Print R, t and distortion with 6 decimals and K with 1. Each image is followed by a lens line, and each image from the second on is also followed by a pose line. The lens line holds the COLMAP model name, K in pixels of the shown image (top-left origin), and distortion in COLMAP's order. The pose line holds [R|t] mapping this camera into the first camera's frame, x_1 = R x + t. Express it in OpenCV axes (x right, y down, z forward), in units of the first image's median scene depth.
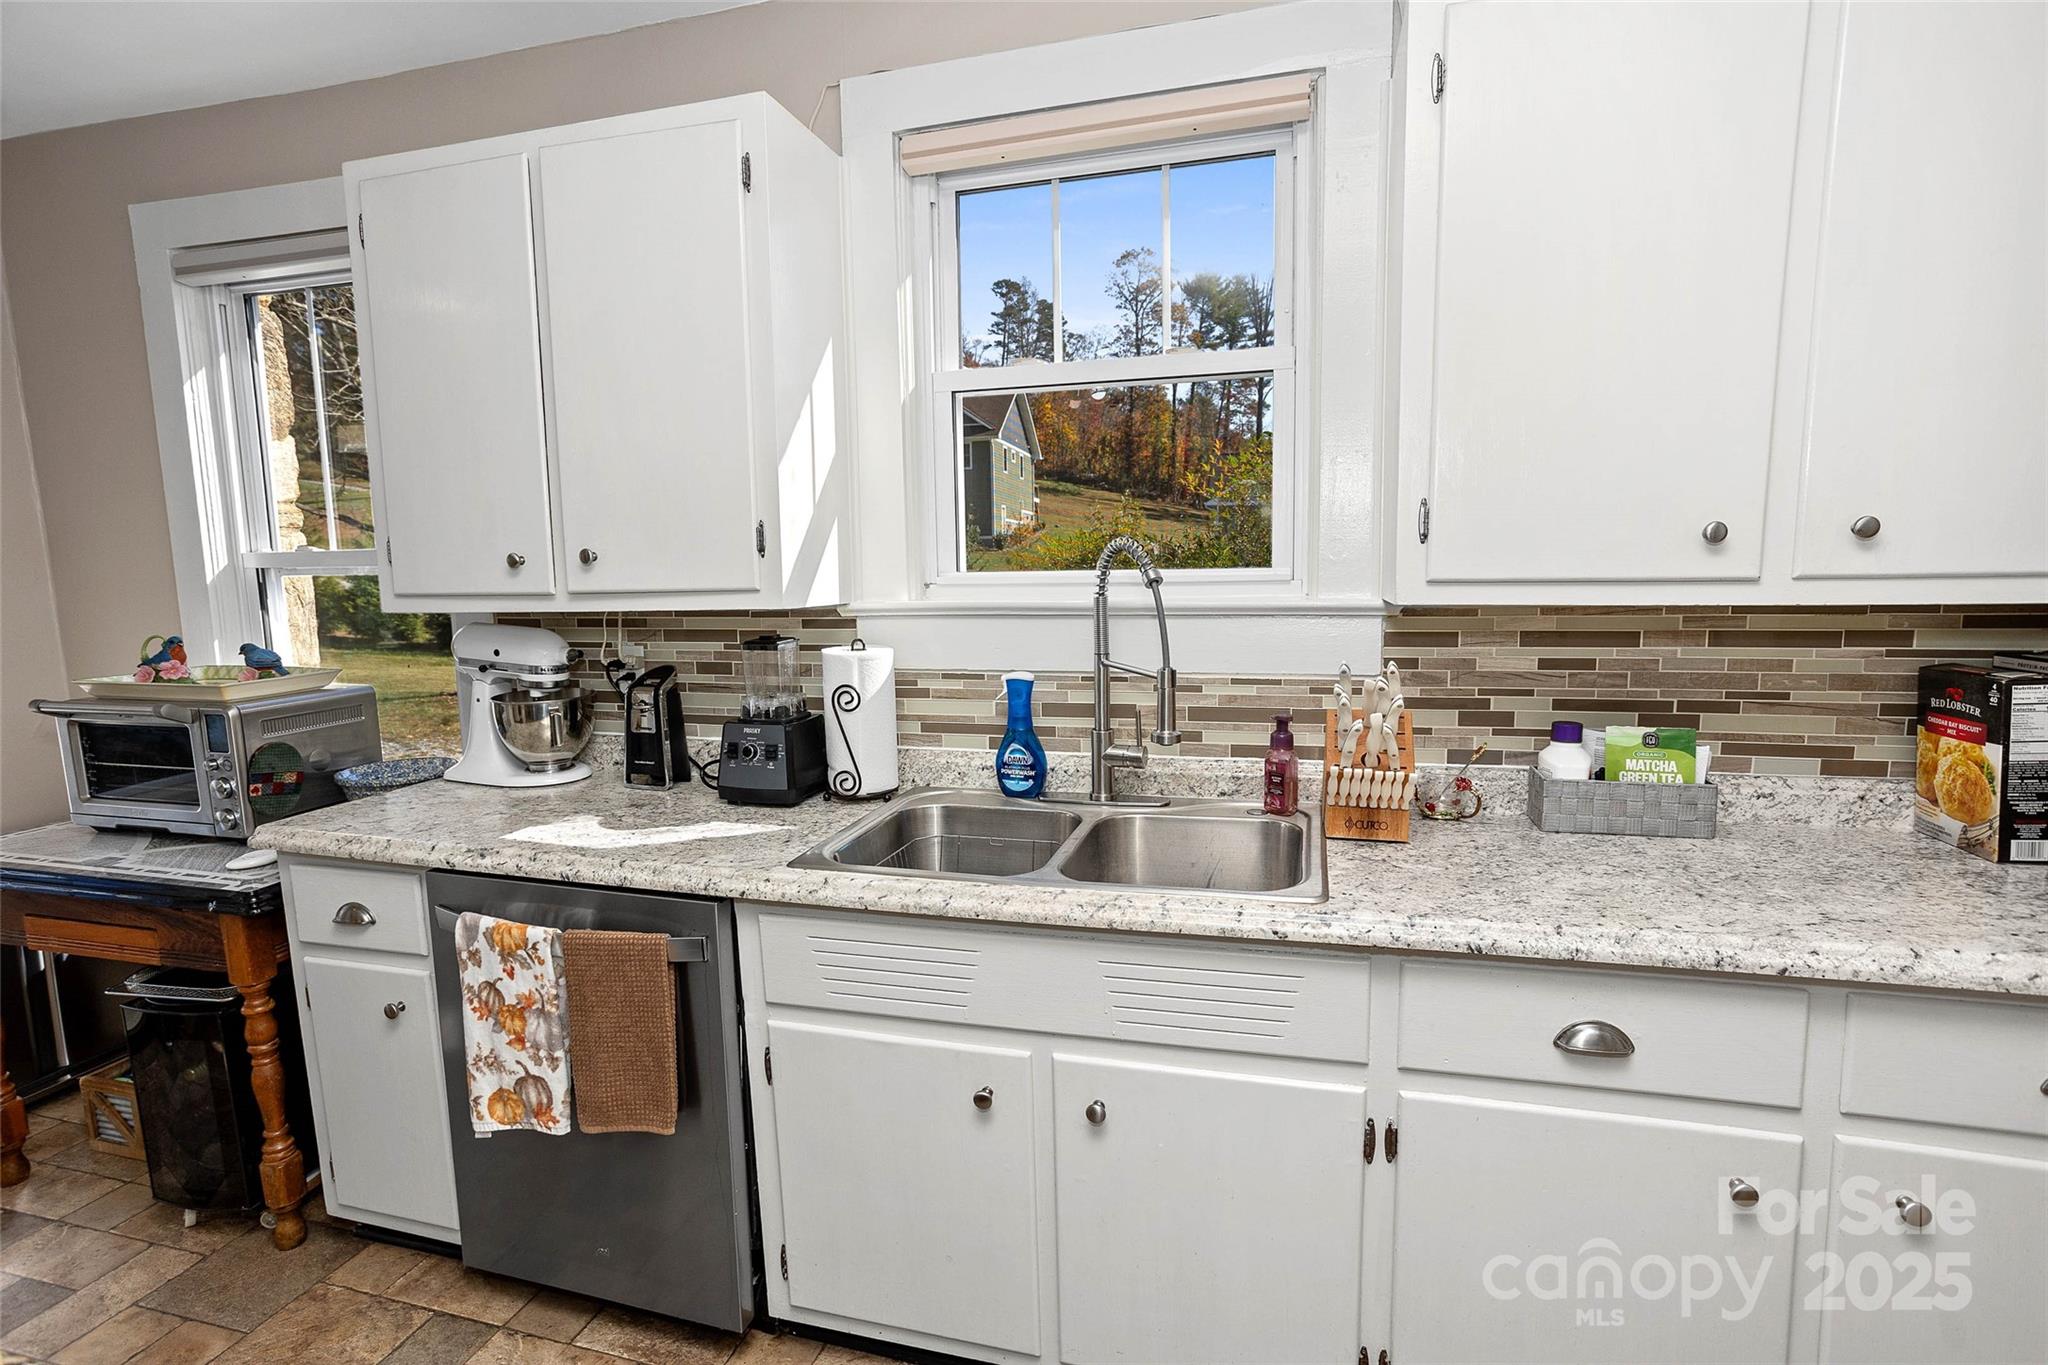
lens RADIAL K [[1000.4, 0, 1023.5], [0, 1000.4, 693.5], [0, 0, 1]] dist [-0.040383, 0.033608]
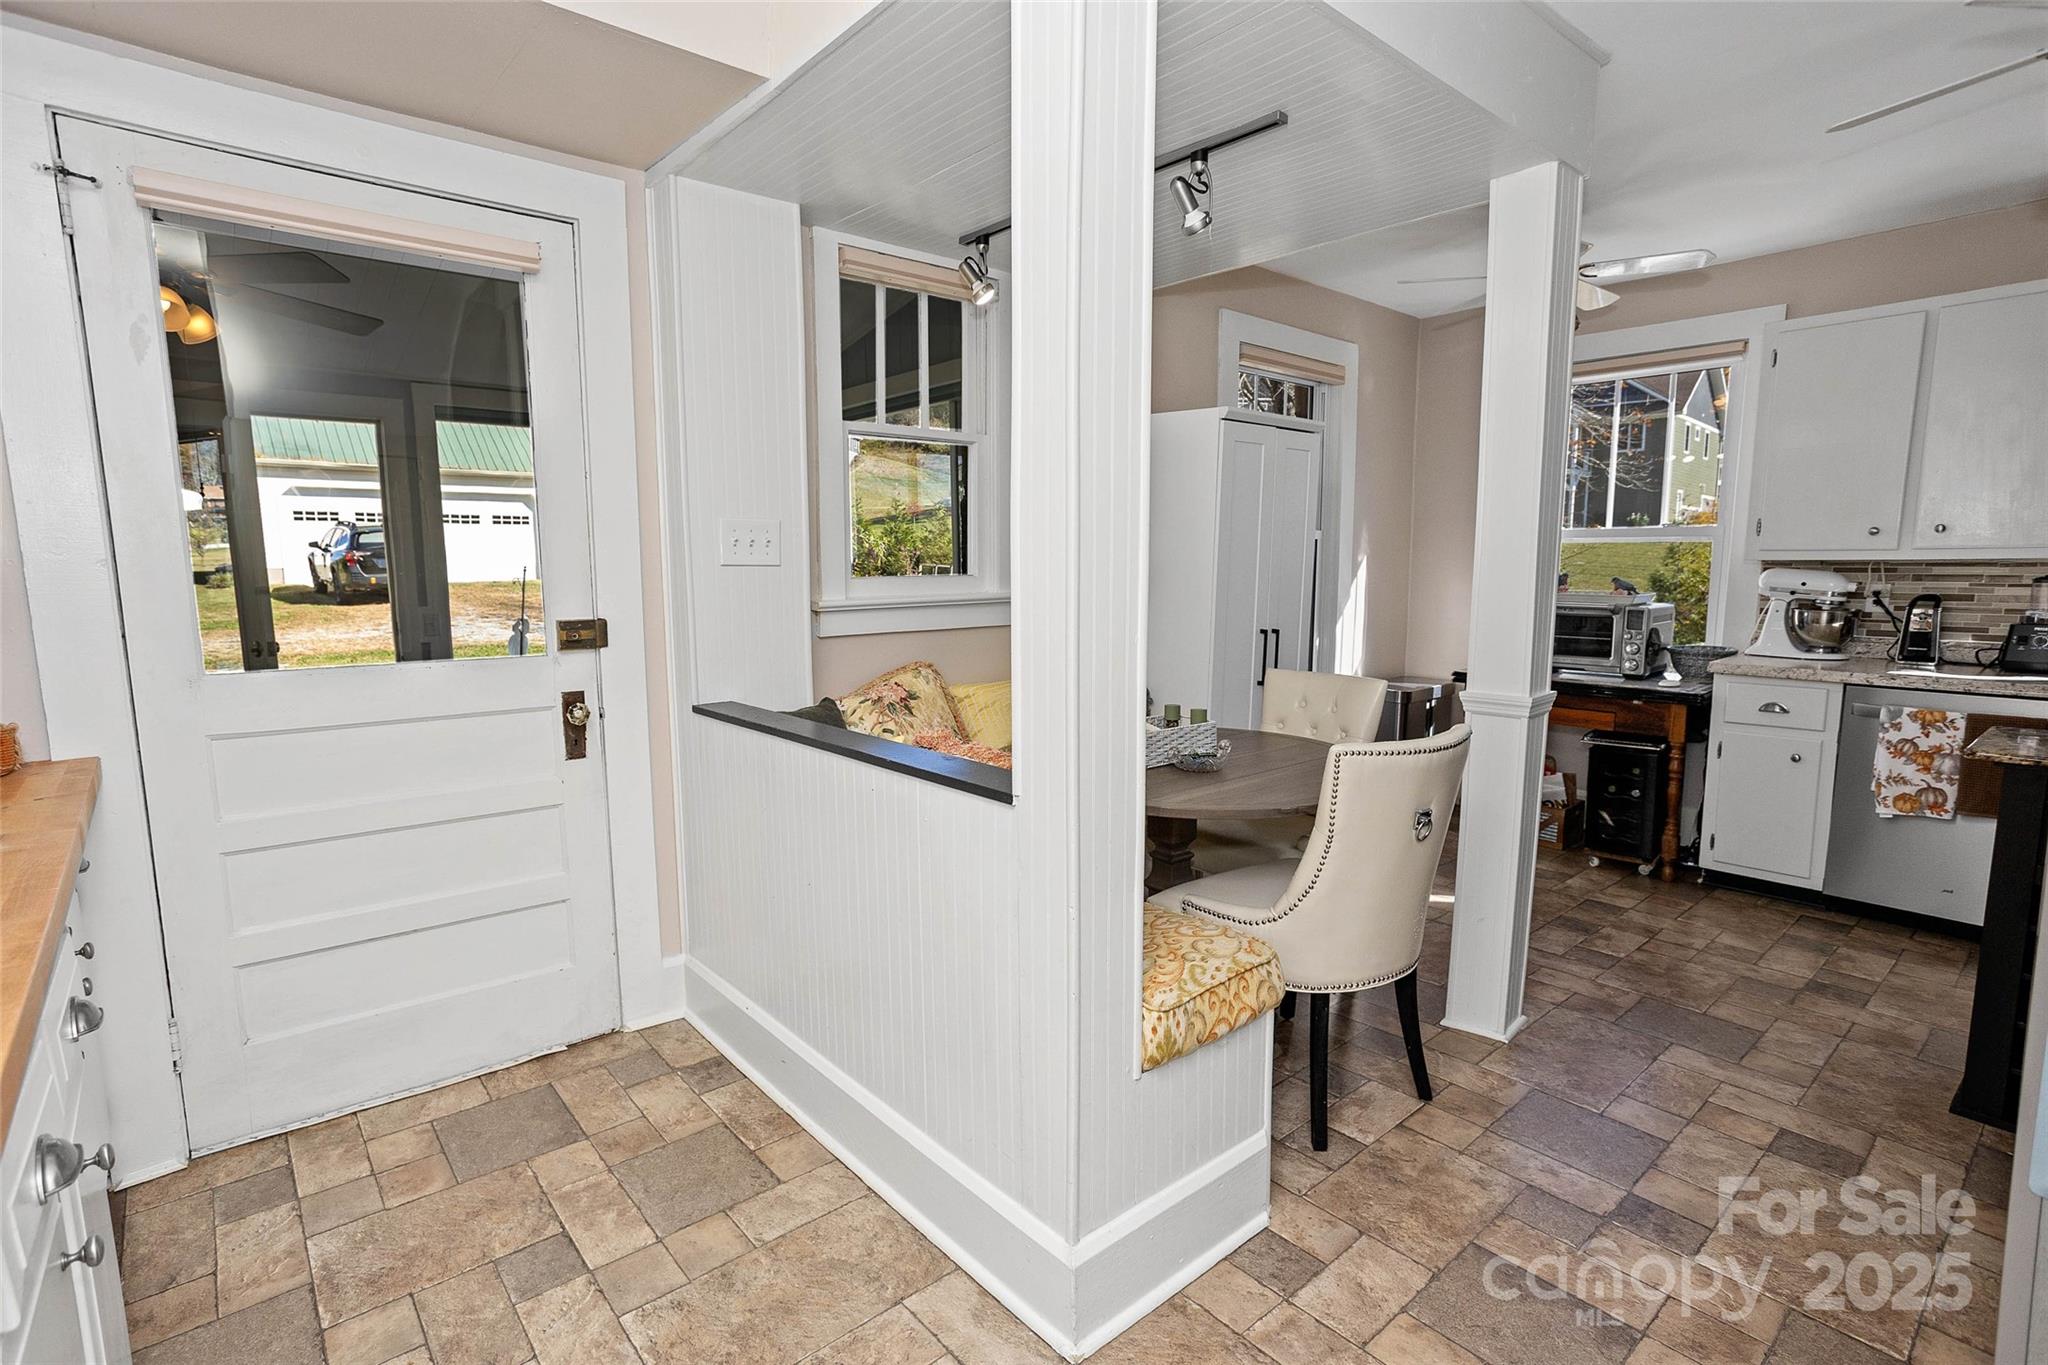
lens RADIAL K [[1000.4, 0, 1023.5], [0, 1000.4, 693.5], [0, 0, 1]] dist [-0.040383, 0.033608]
pose [[0.840953, 0.083938, -0.534558, -0.966964], [-0.078734, 0.996363, 0.032590, 0.270709], [0.535350, 0.014681, 0.844503, -1.640488]]
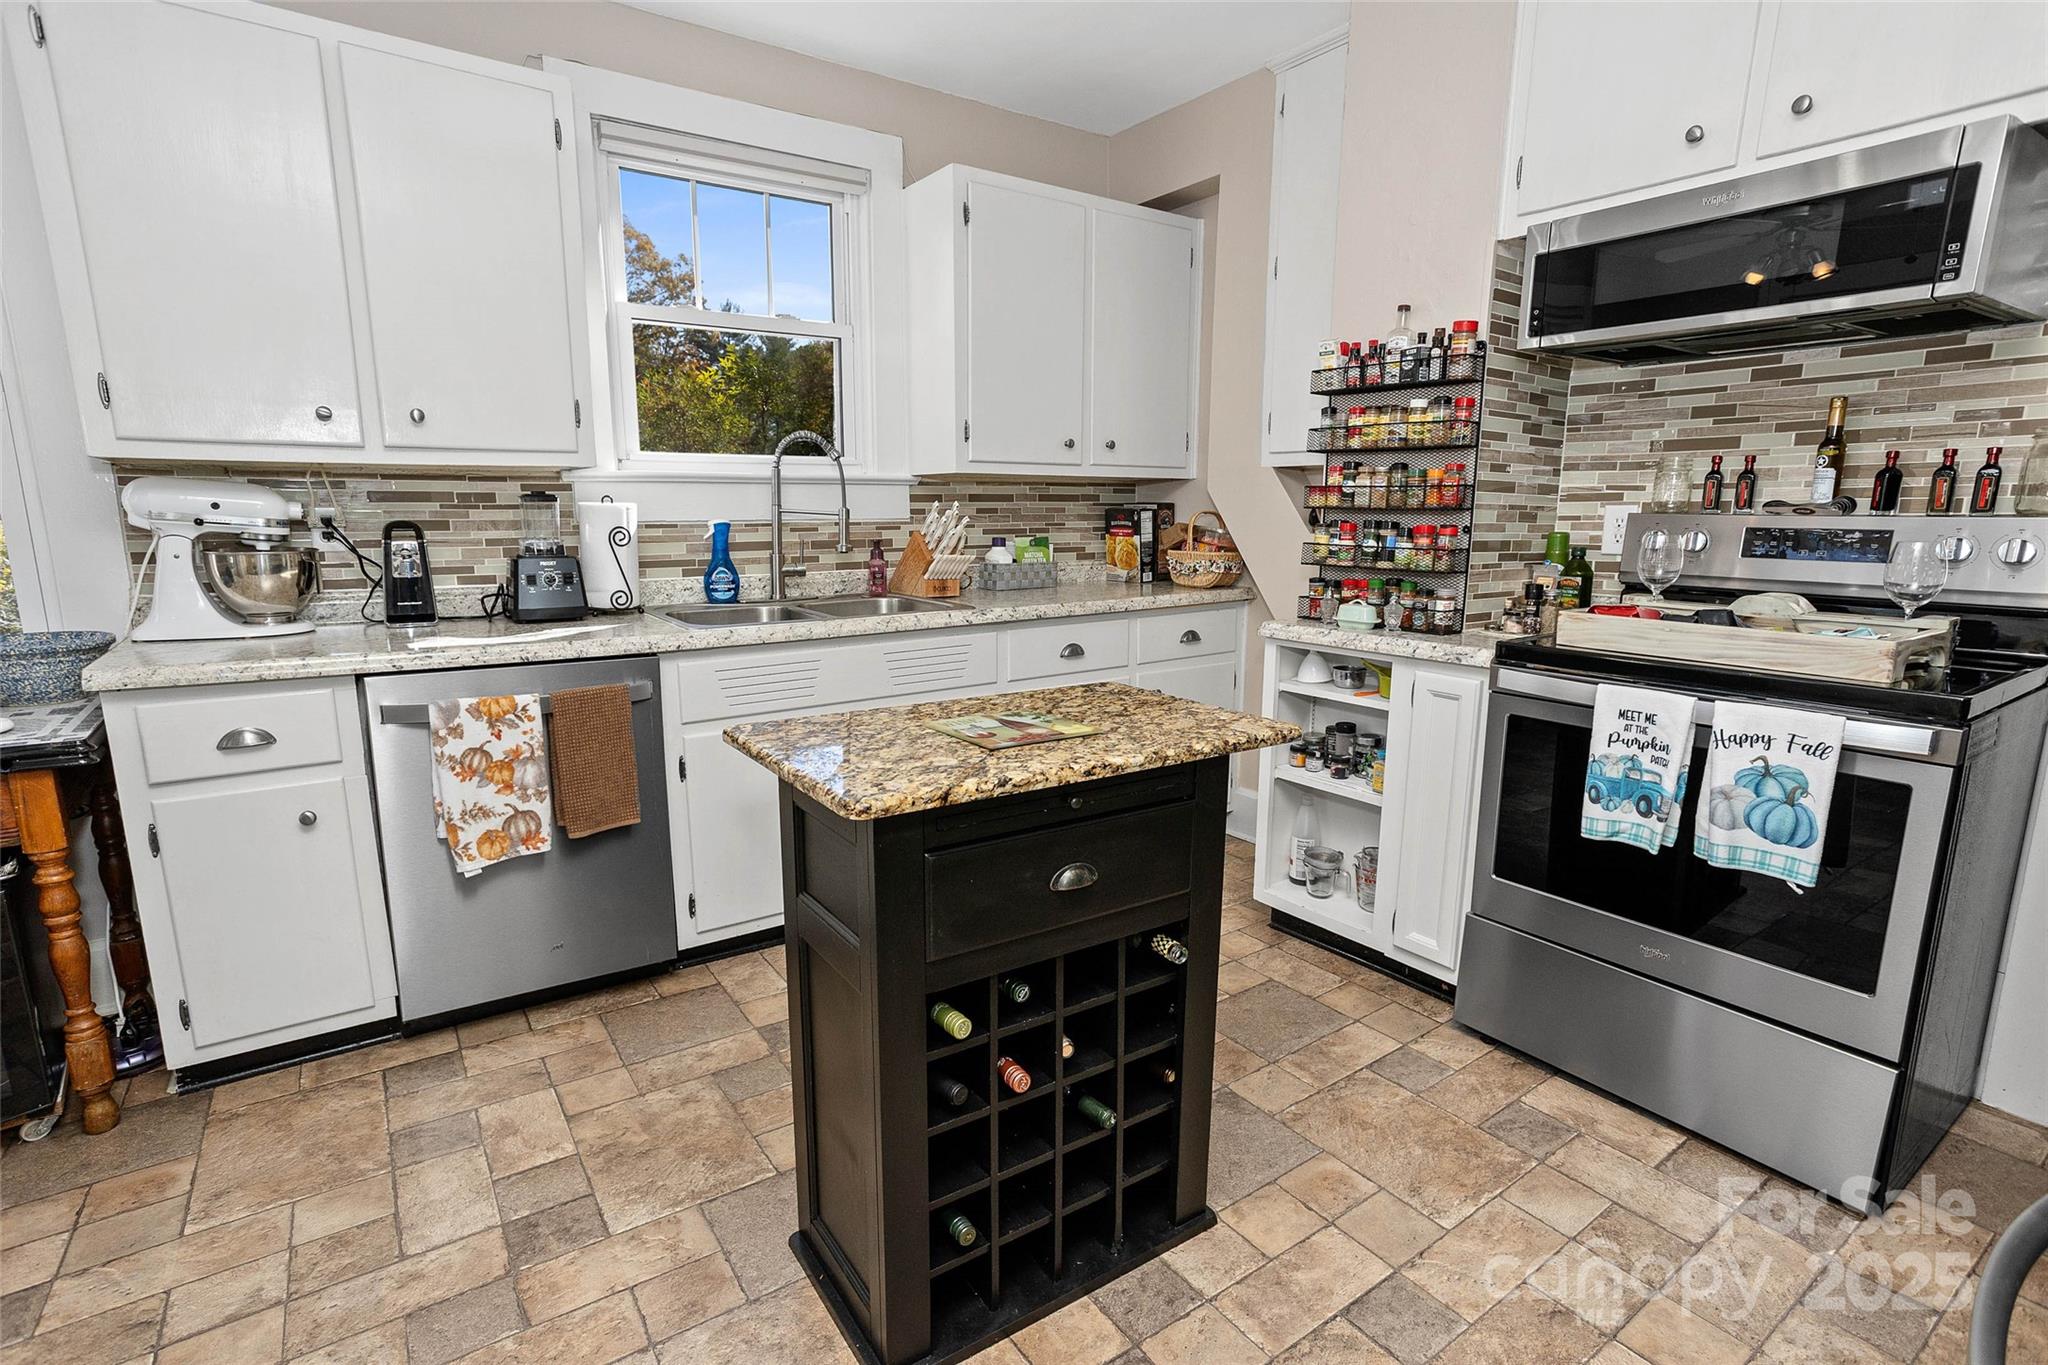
lens RADIAL K [[1000.4, 0, 1023.5], [0, 1000.4, 693.5], [0, 0, 1]] dist [-0.040383, 0.033608]
pose [[0.634519, -0.127099, 0.762385, -1.035495], [0.088241, 0.991850, 0.091913, 0.164999], [-0.767854, 0.008953, 0.640563, -0.350438]]
